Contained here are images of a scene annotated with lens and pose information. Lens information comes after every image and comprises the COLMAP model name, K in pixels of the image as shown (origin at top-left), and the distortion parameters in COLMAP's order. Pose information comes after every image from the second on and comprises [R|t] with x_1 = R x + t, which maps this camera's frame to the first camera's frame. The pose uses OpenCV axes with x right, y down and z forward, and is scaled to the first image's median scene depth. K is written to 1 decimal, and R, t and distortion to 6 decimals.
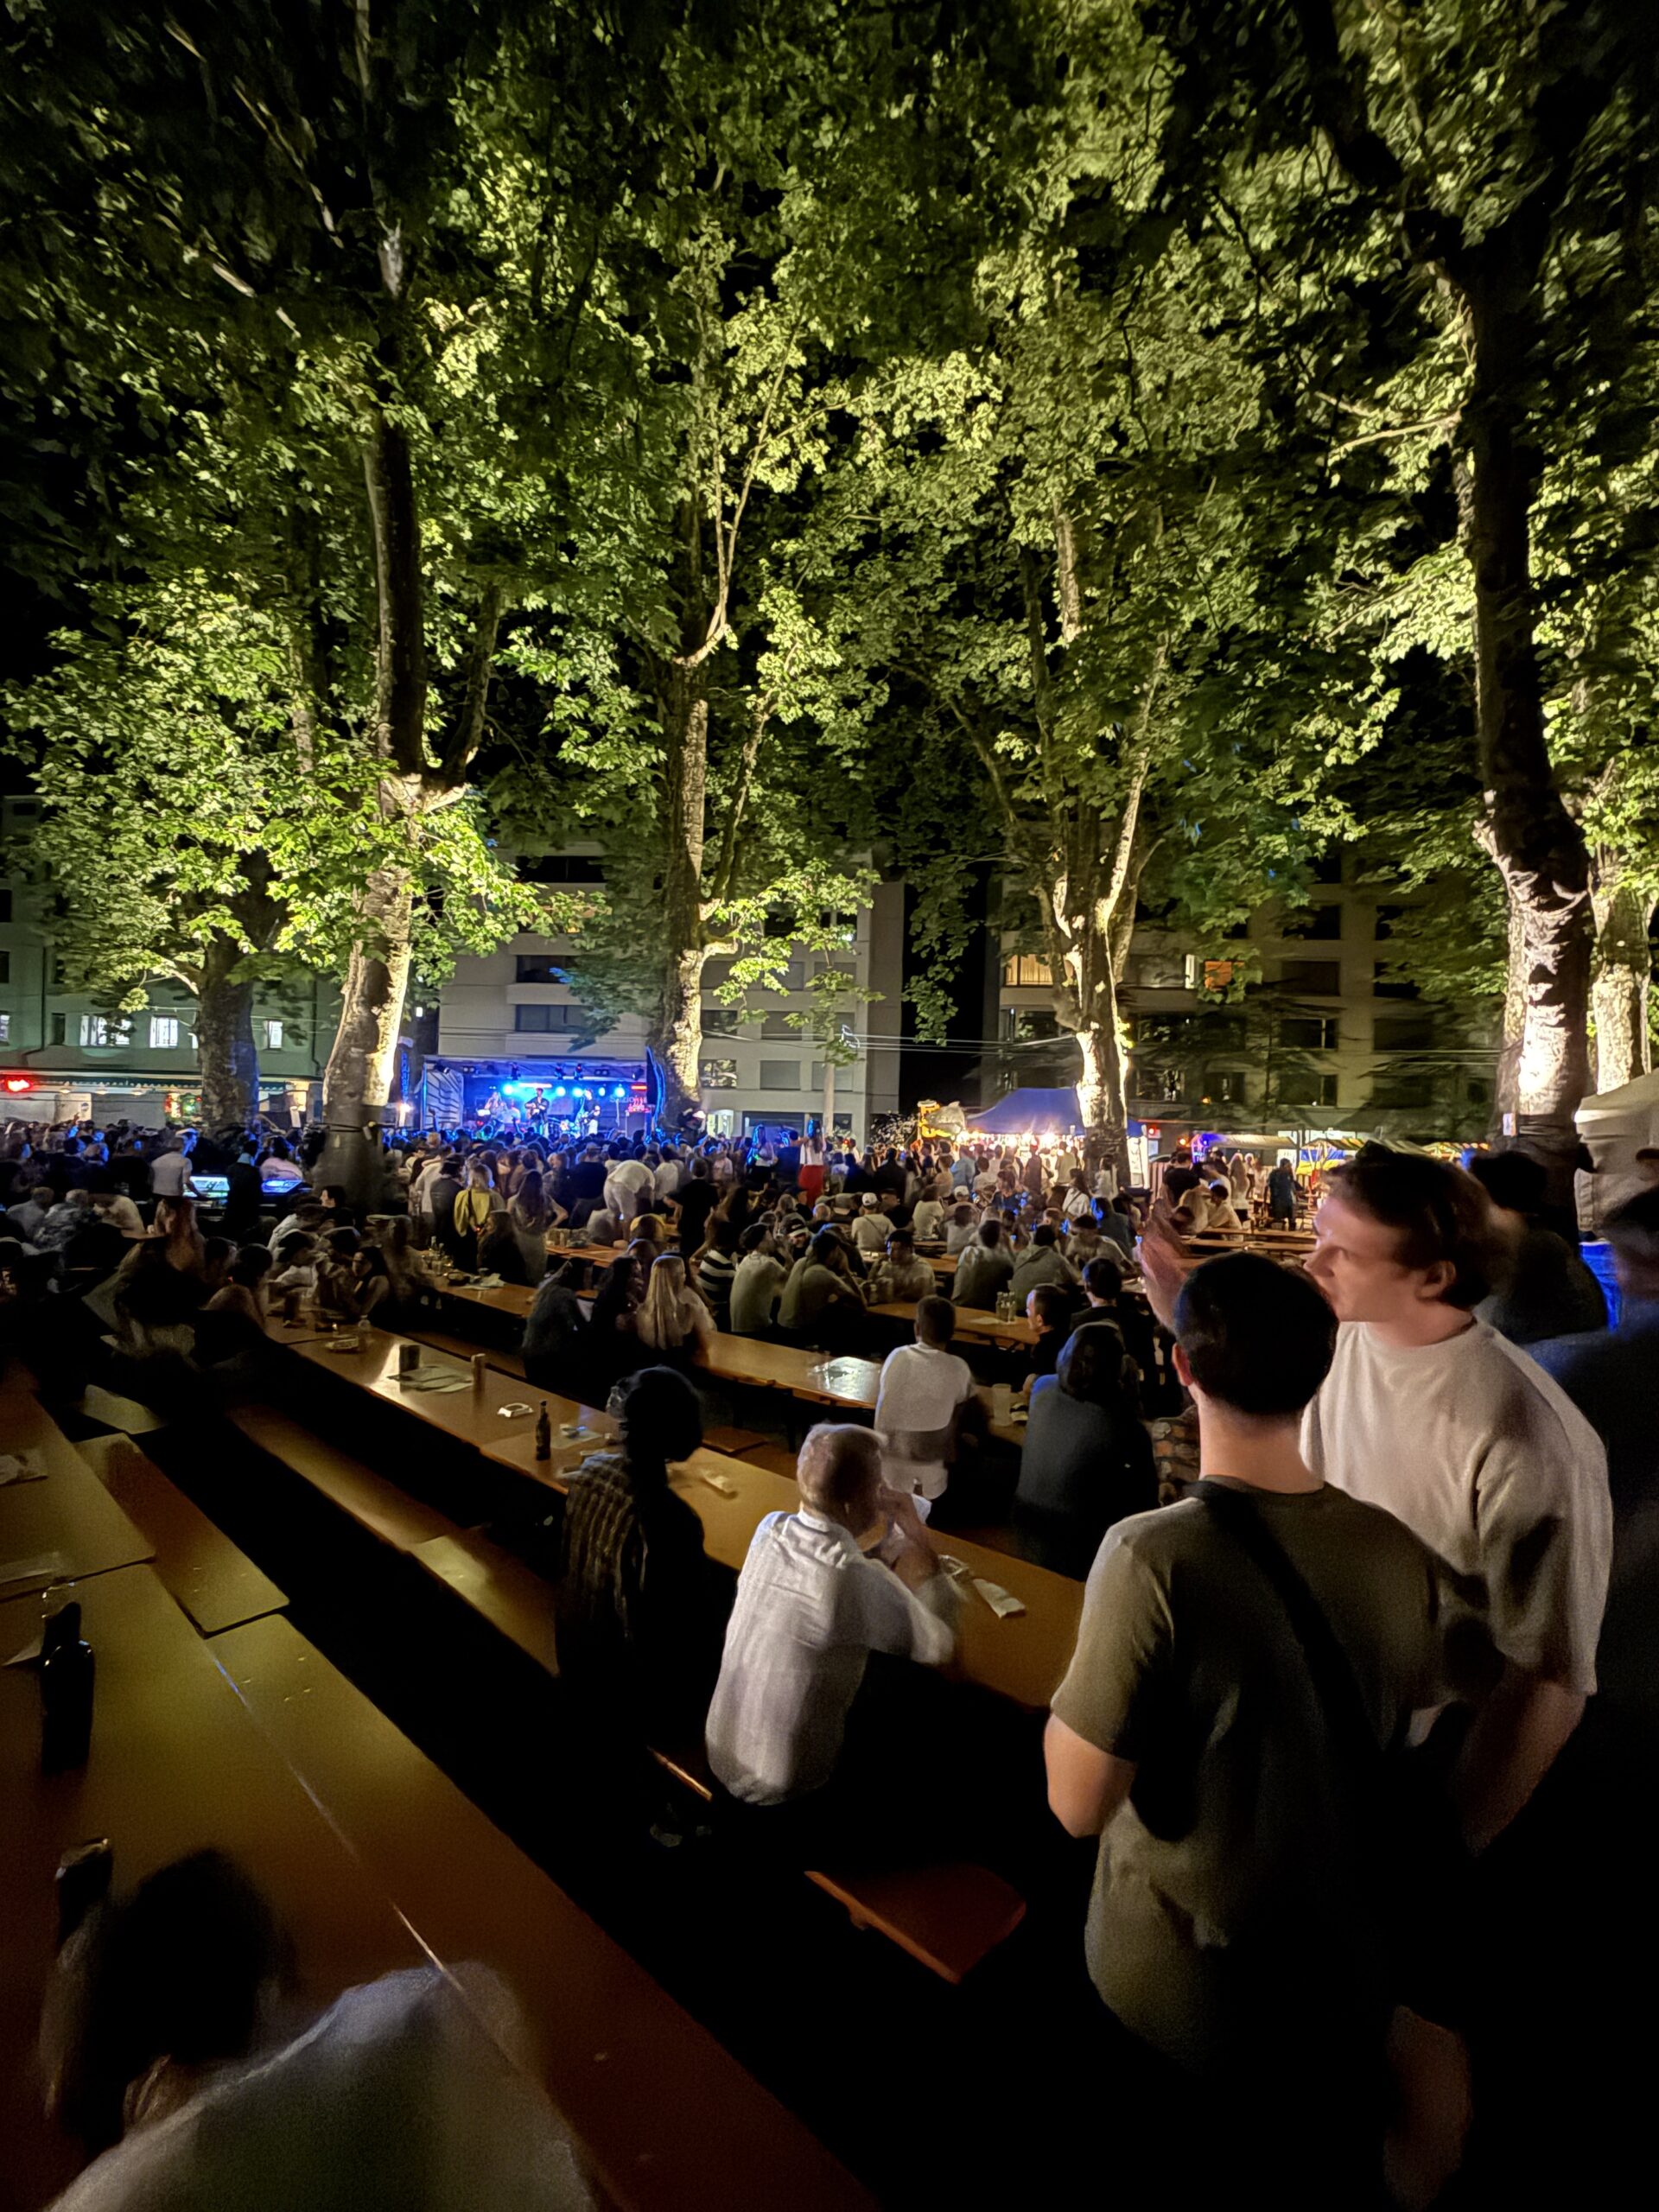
lens RADIAL K [[877.2, 0, 829.9], [0, 877.2, 1095.5], [0, 0, 1]] dist [-0.002599, 0.000199]
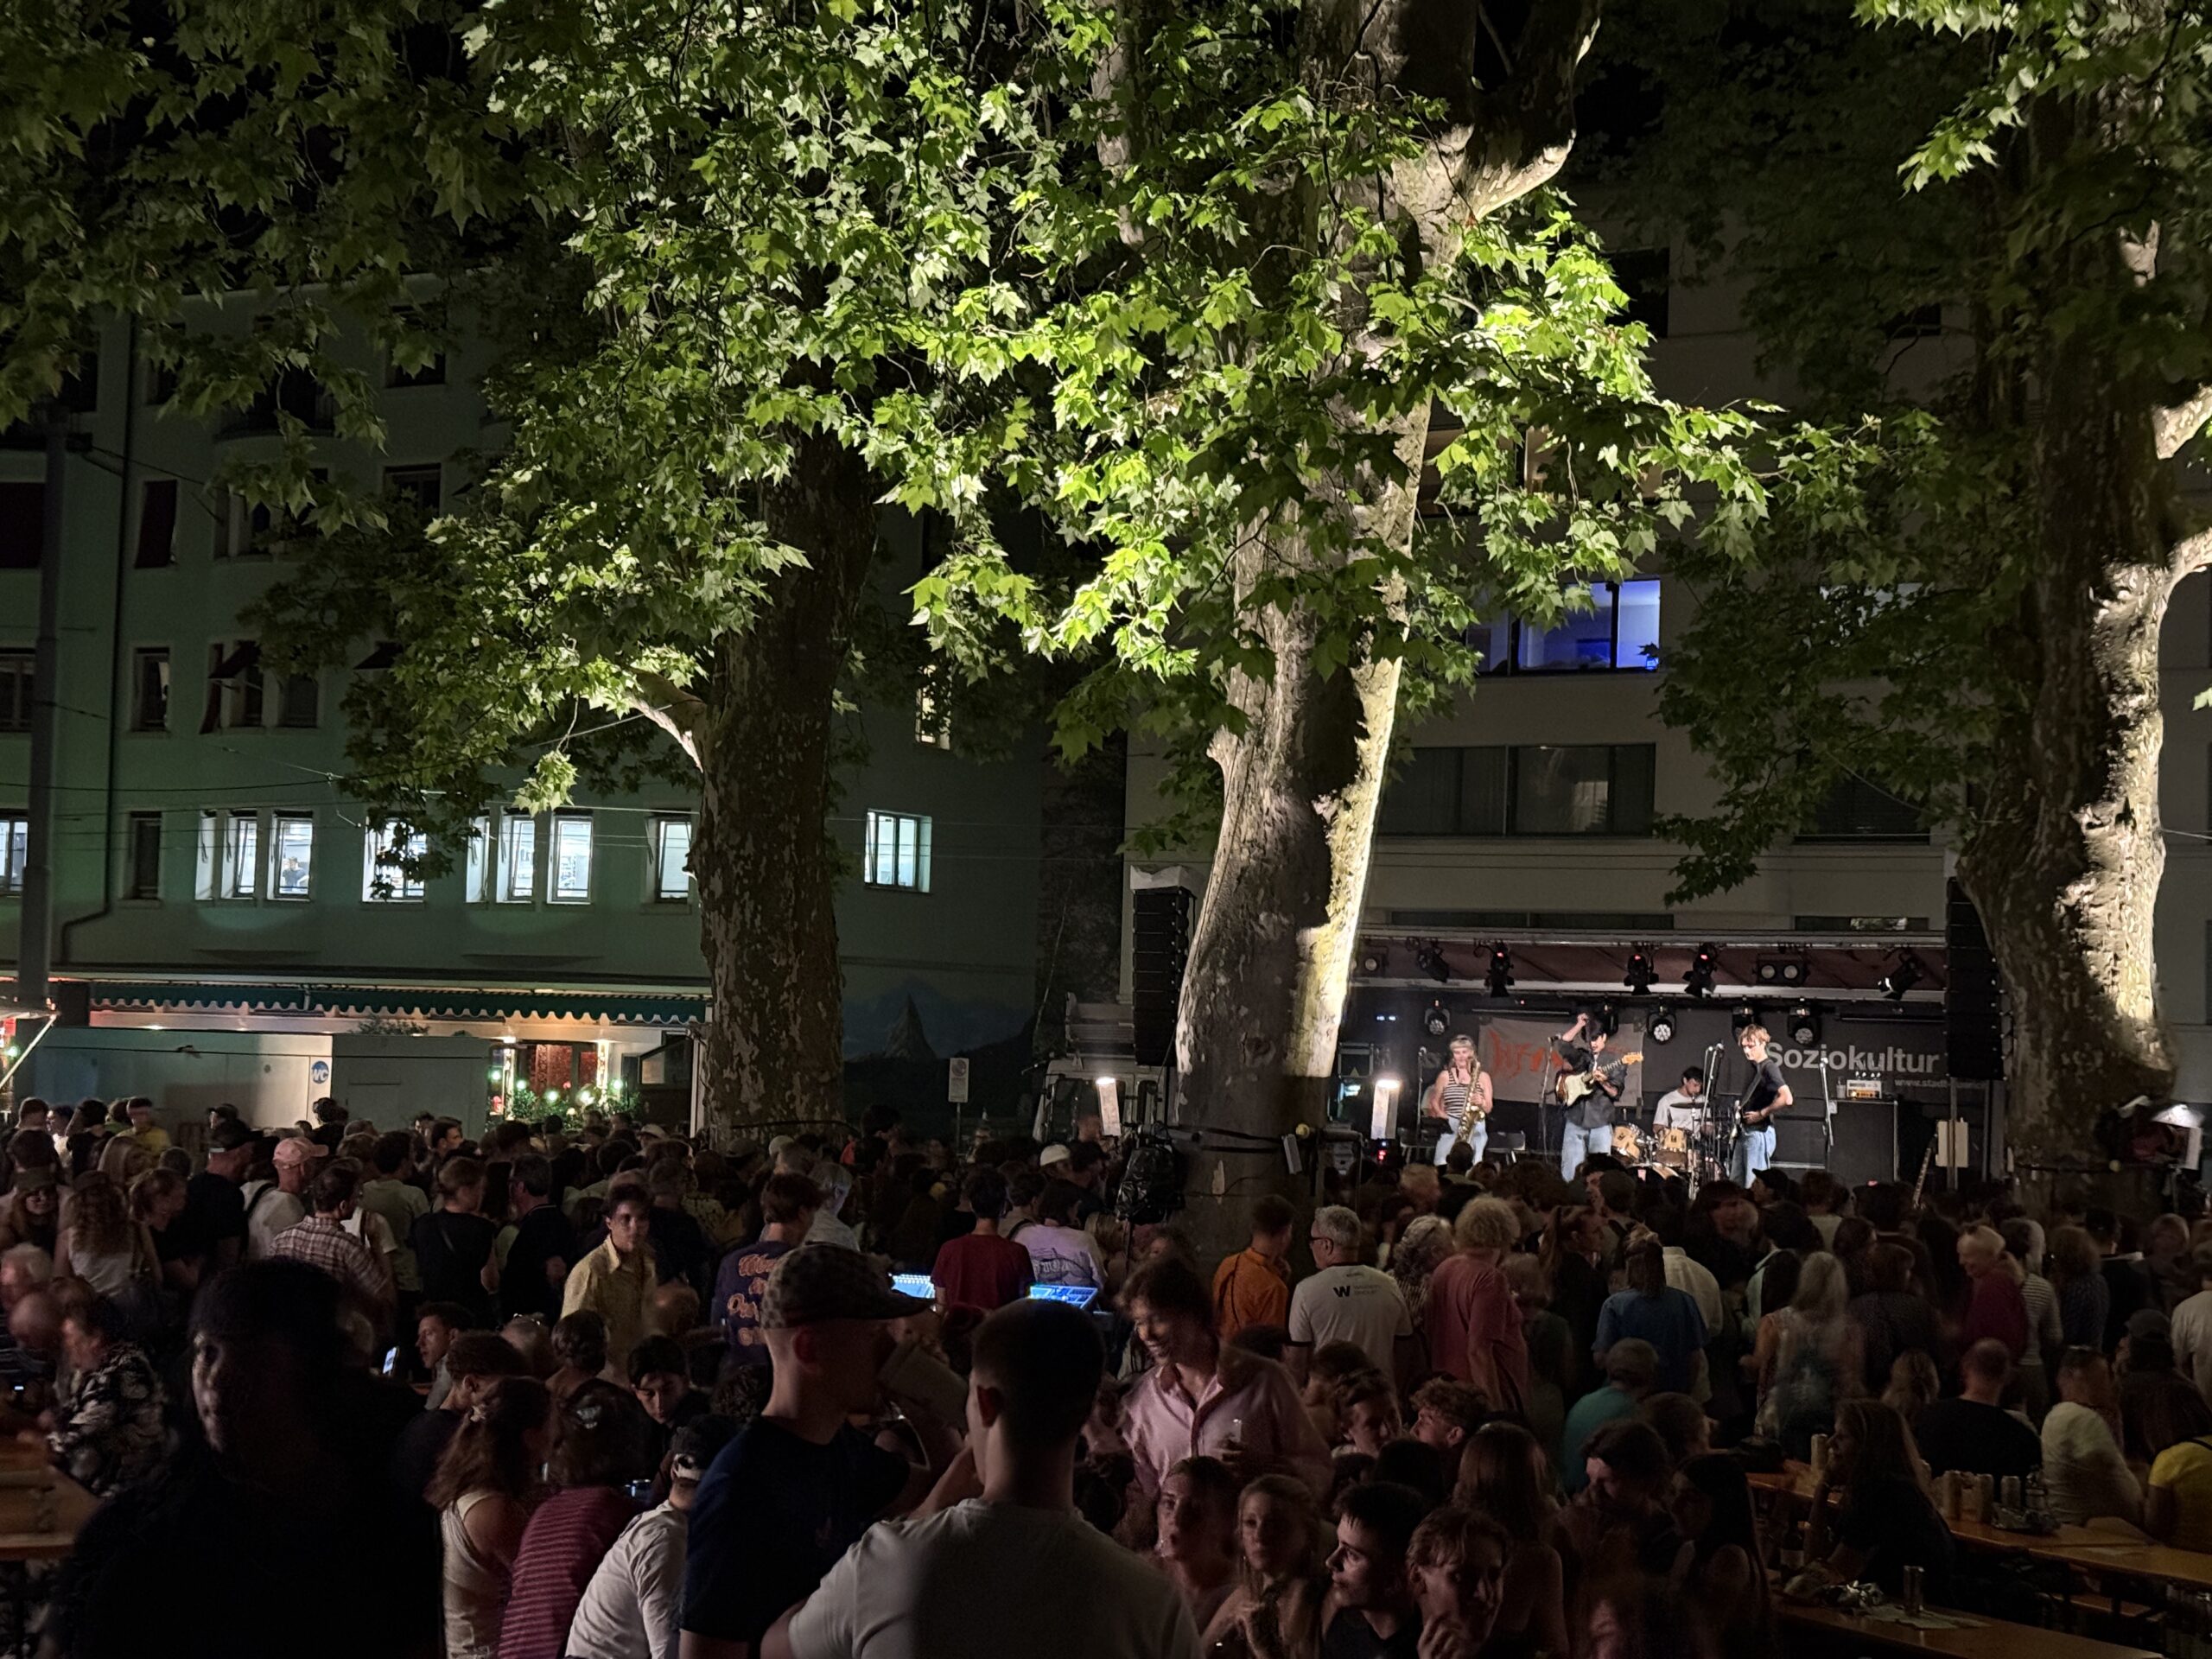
lens RADIAL K [[3072.7, 0, 1113.9], [0, 3072.7, 846.7], [0, 0, 1]] dist [0.128978, 0.000000]
pose [[0.931934, -0.020123, -0.362068, -0.100852], [-0.002391, 0.998096, -0.061626, -0.002924], [0.362619, 0.058297, 0.930112, -0.113419]]
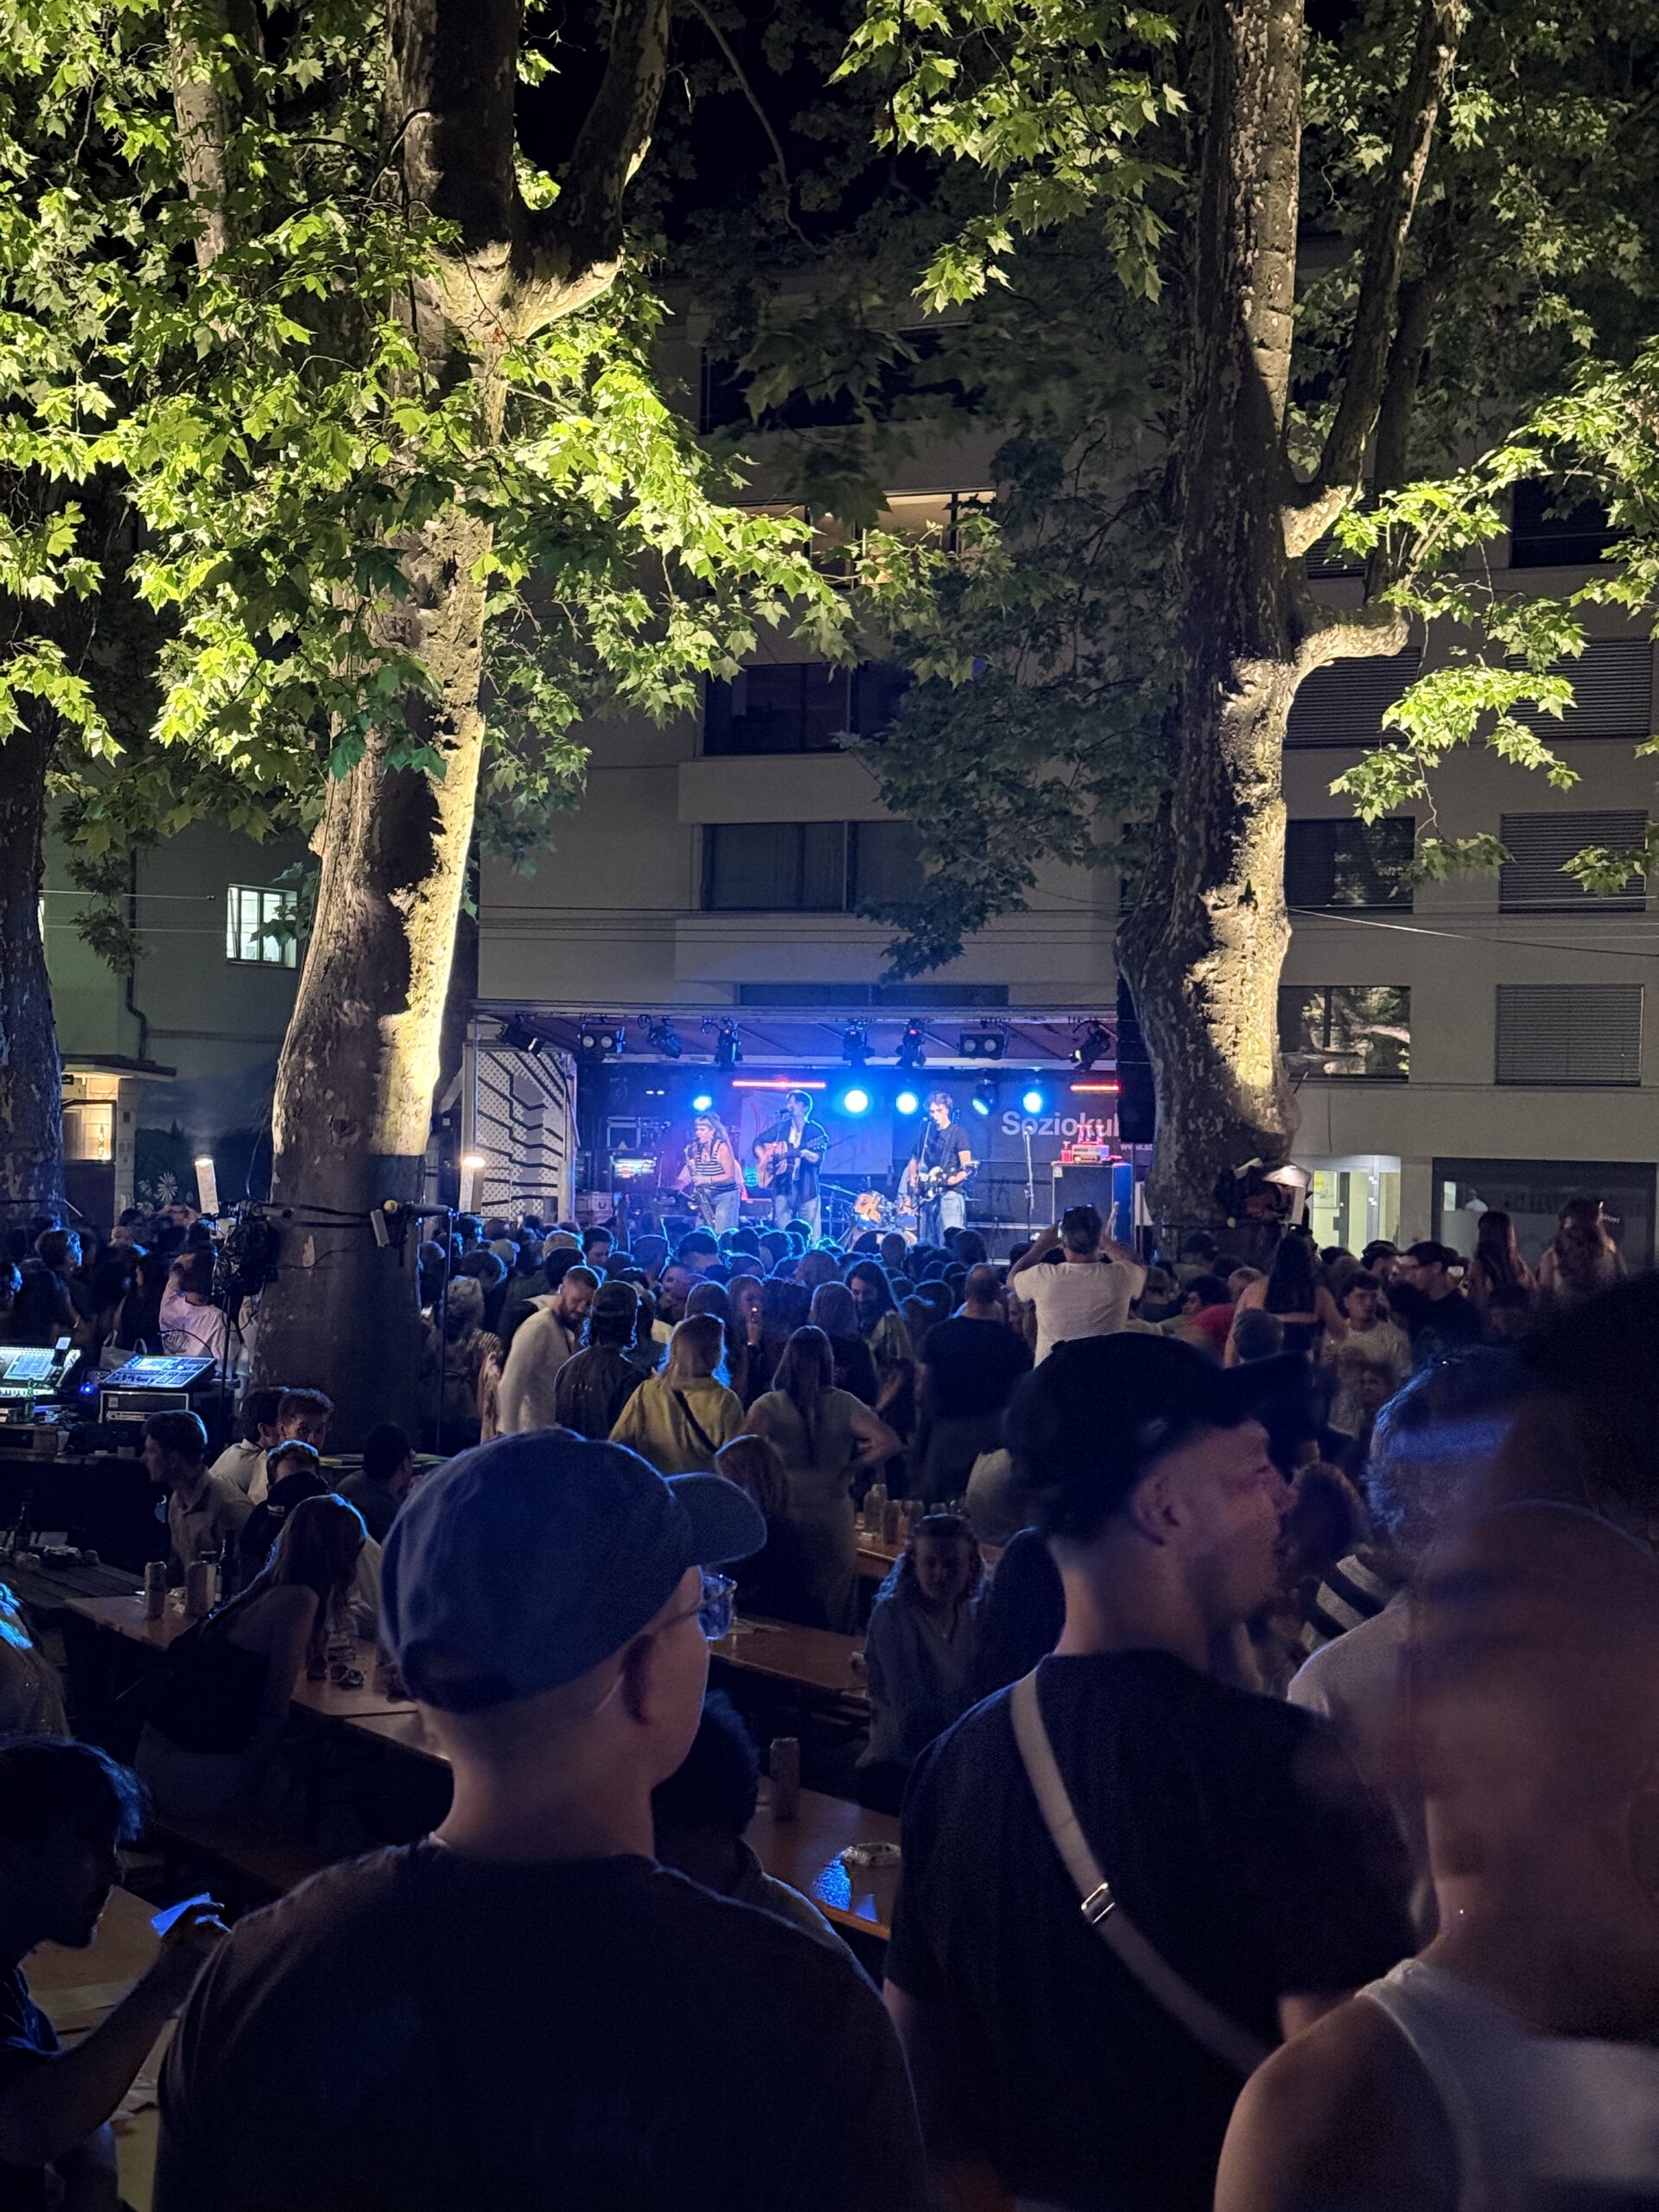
lens RADIAL K [[3072.7, 0, 808.9], [0, 3072.7, 1123.7], [0, 0, 1]] dist [0.128978, 0.000000]
pose [[0.954755, -0.005631, -0.297340, 0.019029], [0.008071, 0.999943, 0.006979, -0.006468], [0.297284, -0.009063, 0.954746, -0.121394]]
